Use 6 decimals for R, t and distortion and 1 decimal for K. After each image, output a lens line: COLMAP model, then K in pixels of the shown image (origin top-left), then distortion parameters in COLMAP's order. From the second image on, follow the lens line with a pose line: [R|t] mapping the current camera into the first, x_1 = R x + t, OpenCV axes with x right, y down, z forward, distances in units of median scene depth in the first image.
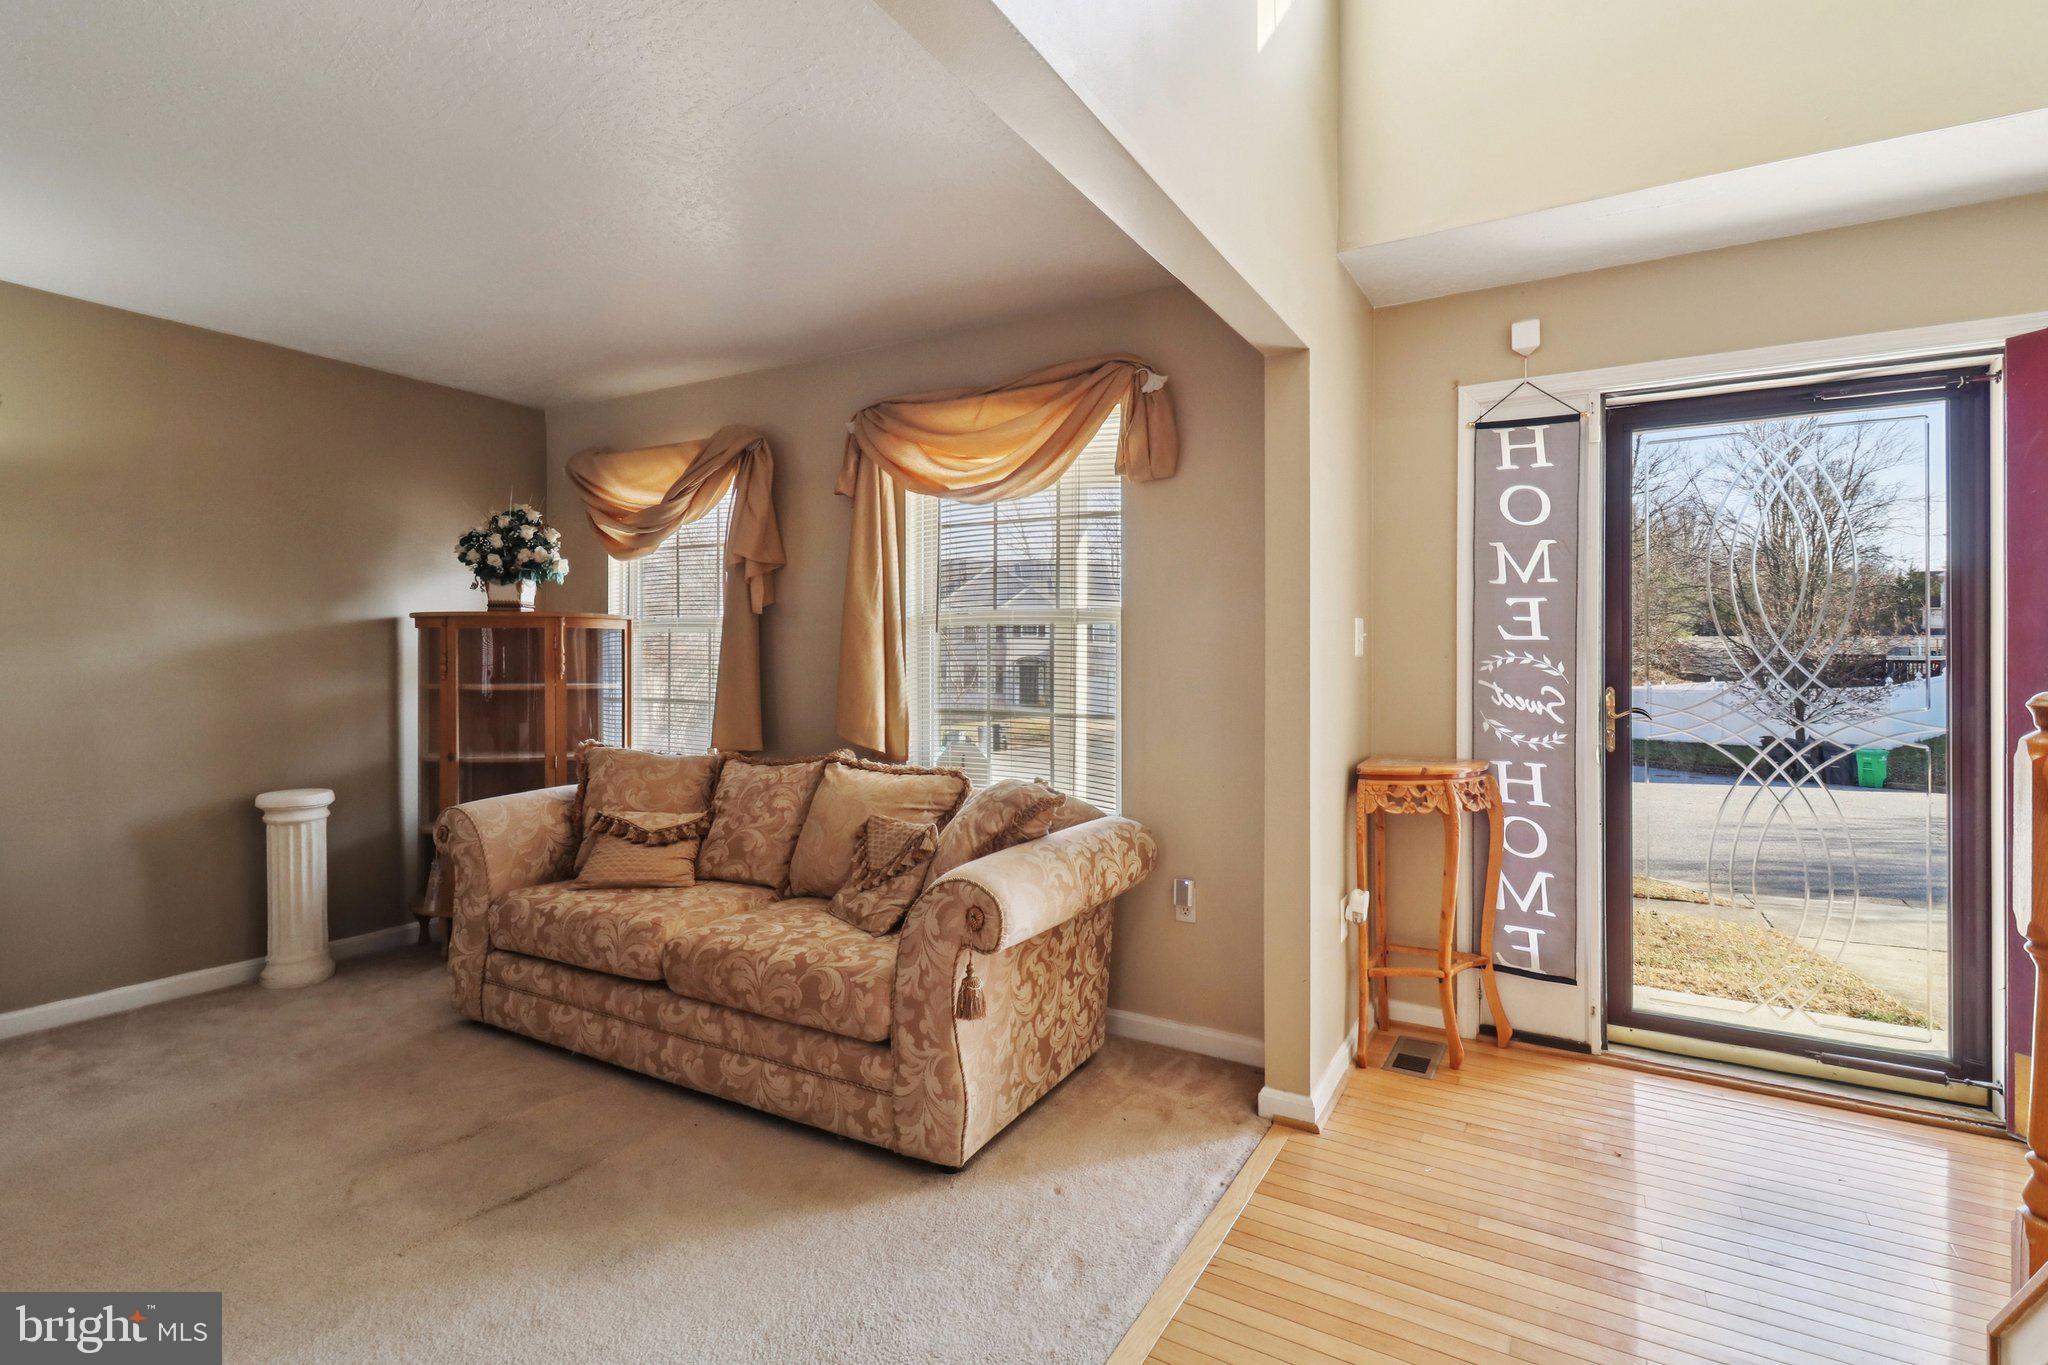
lens RADIAL K [[965.2, 0, 1016.1], [0, 965.2, 662.2], [0, 0, 1]] dist [0.010605, -0.000524]
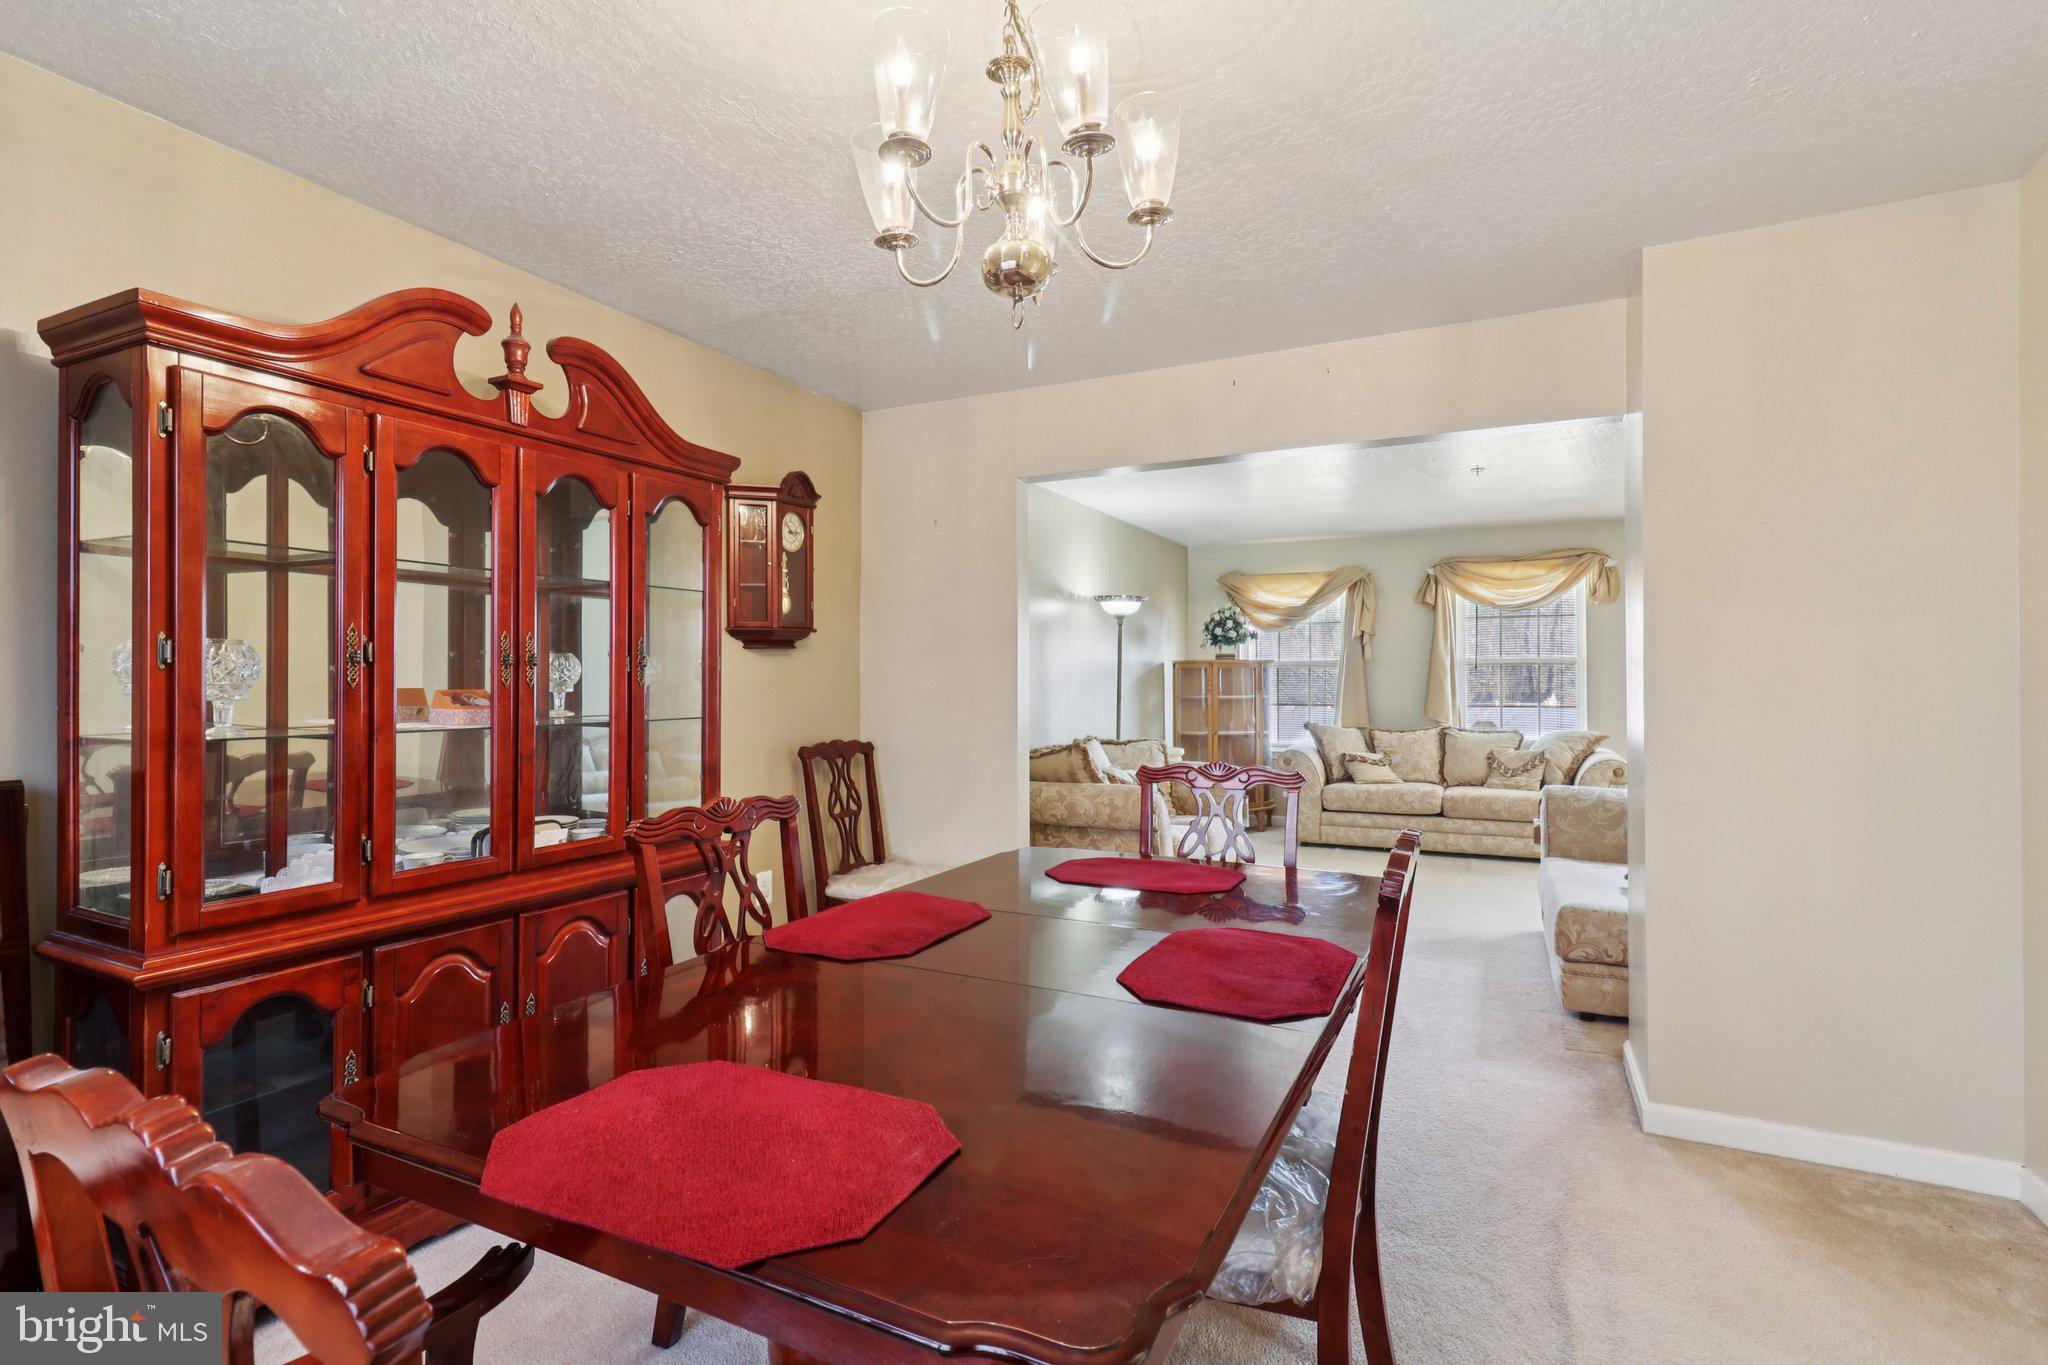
lens RADIAL K [[974.3, 0, 1024.0], [0, 974.3, 682.5], [0, 0, 1]] dist [0.011345, -0.000114]
pose [[0.996455, -0.007171, 0.083826, -1.501545], [0.007817, 0.999942, -0.007377, 0.008630], [-0.083768, 0.008006, 0.996453, -1.272422]]
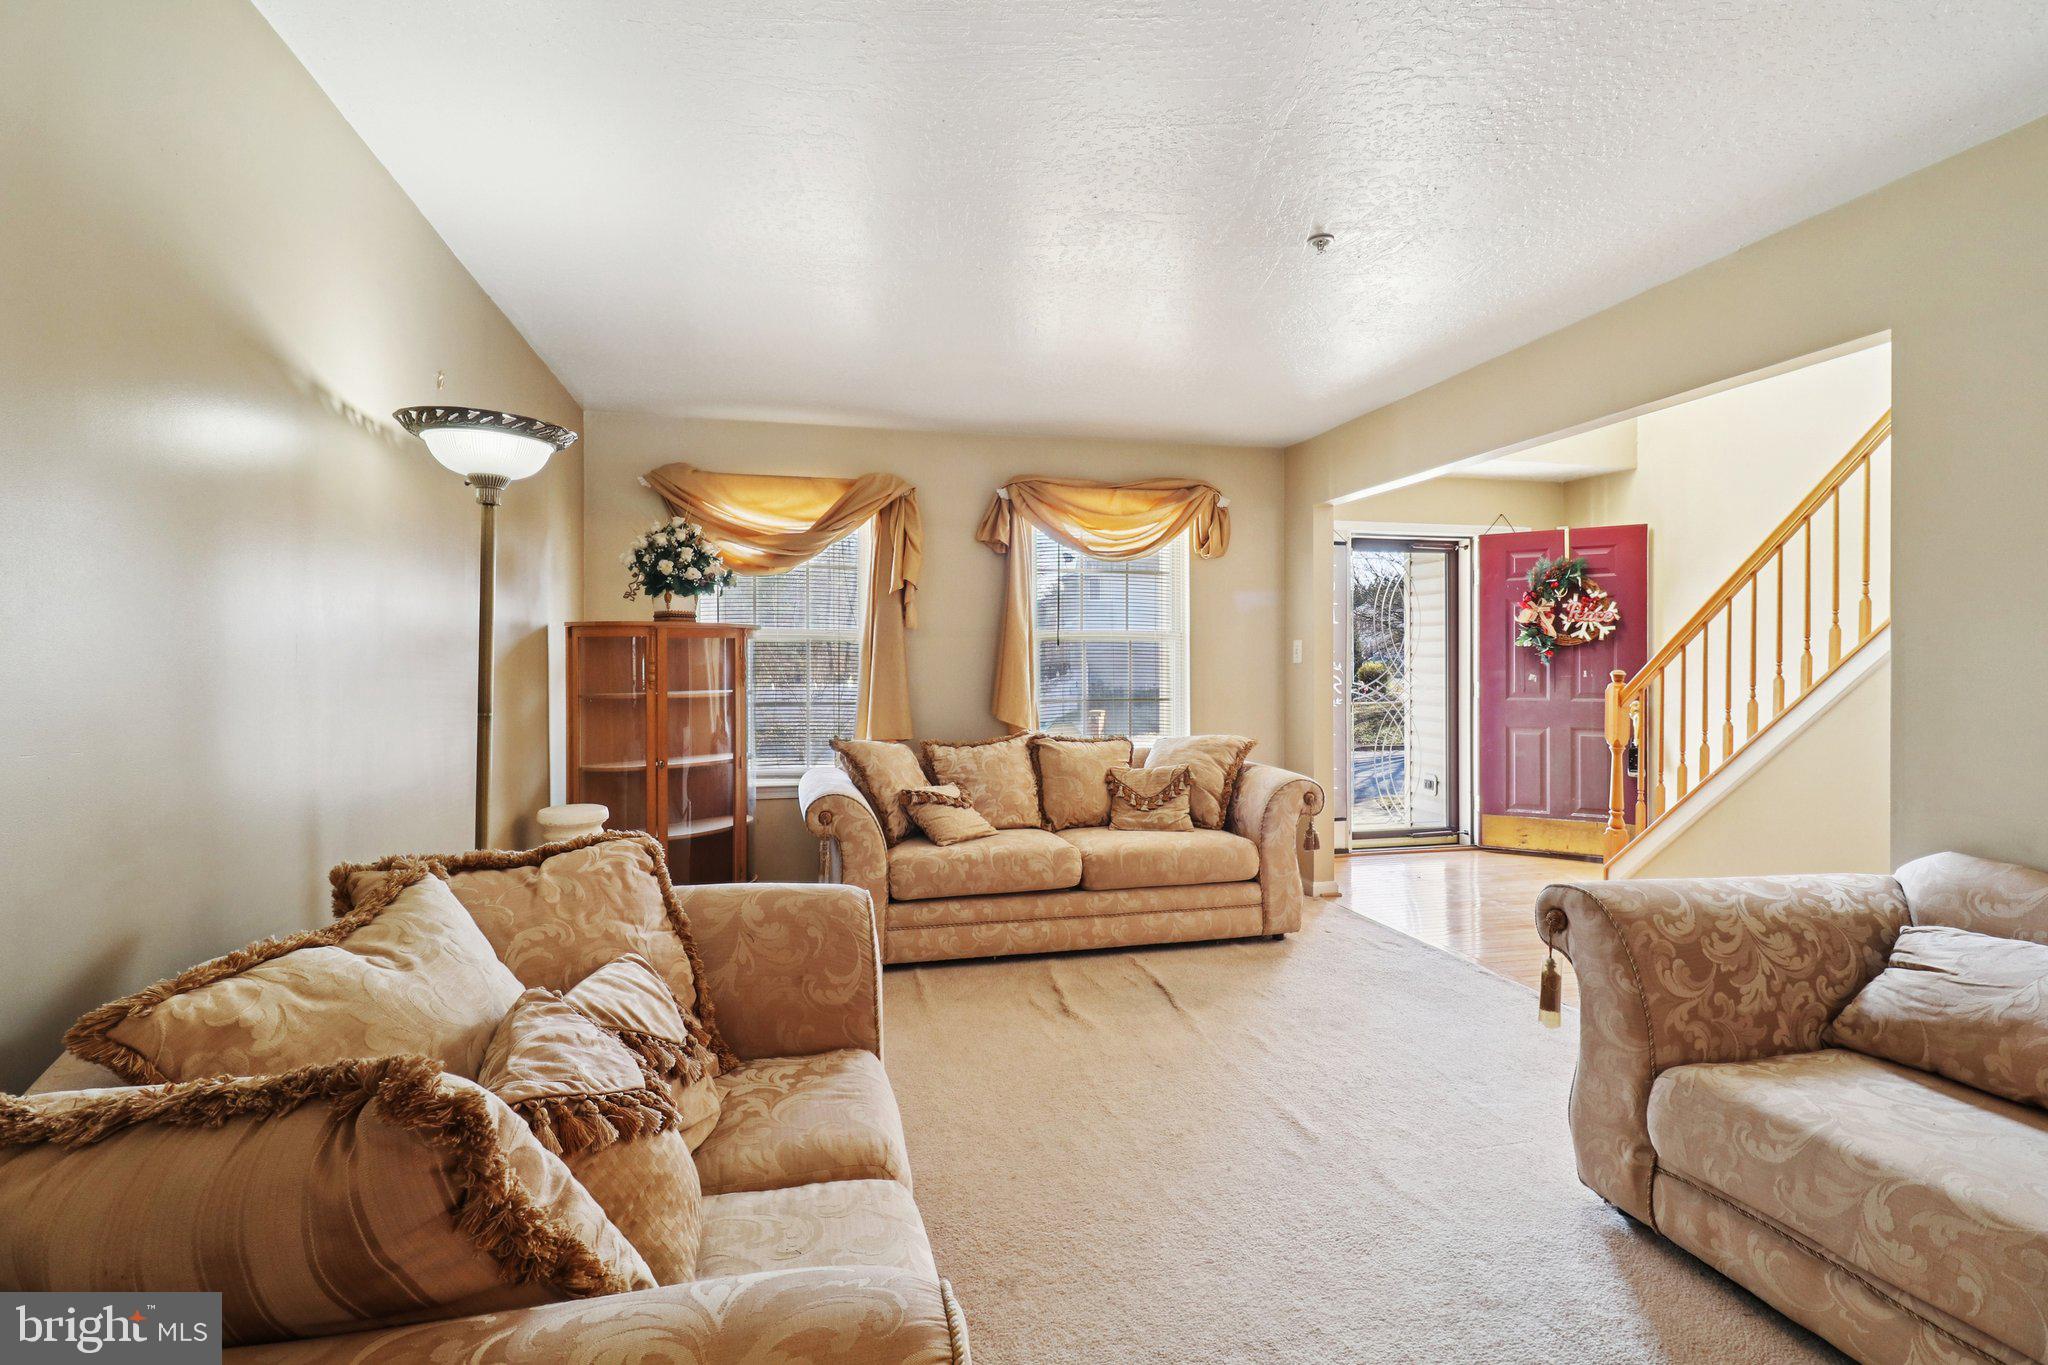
lens RADIAL K [[965.2, 0, 1016.1], [0, 965.2, 662.2], [0, 0, 1]] dist [0.010605, -0.000524]
pose [[0.719584, -0.005847, 0.694381, -1.339447], [0.012215, 0.999916, -0.004239, -0.000852], [-0.694298, 0.011532, 0.719595, 0.014597]]
